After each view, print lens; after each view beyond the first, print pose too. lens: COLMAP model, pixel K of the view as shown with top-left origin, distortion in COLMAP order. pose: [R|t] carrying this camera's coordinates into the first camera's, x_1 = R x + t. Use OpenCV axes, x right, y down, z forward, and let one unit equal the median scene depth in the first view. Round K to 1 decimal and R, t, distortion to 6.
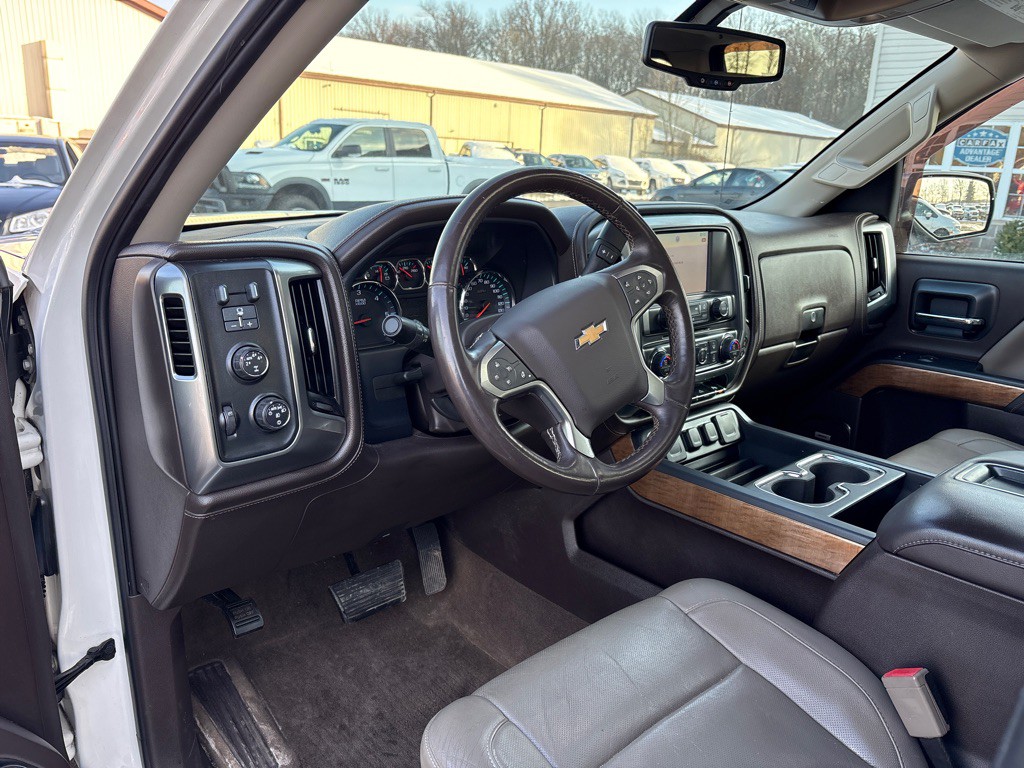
lens RADIAL K [[778.6, 0, 520.8], [0, 778.6, 378.1], [0, 0, 1]] dist [0.026438, -0.017659]
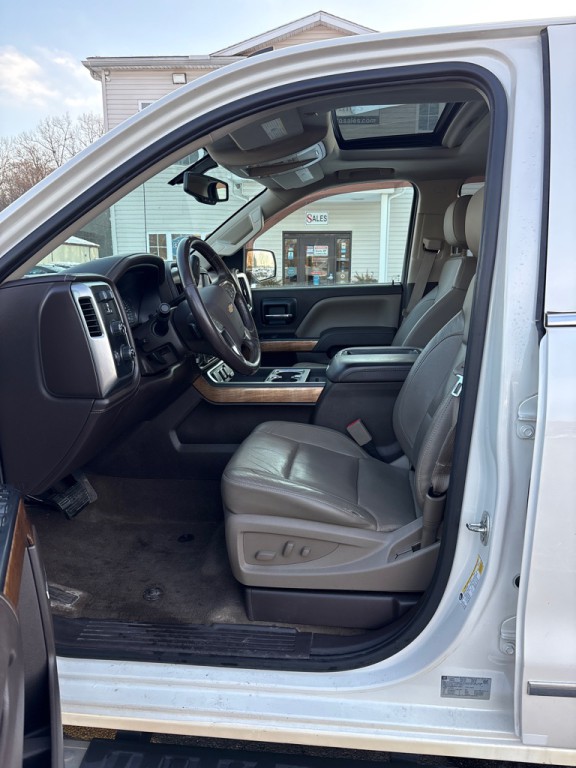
lens RADIAL K [[584.0, 0, 295.3], [0, 584.0, 385.7], [0, 0, 1]] dist [0.026438, -0.017659]
pose [[0.750875, -0.178151, 0.635963, -0.586362], [0.217390, 0.975942, 0.016718, 0.118070], [-0.623641, 0.125699, 0.771539, -0.271409]]
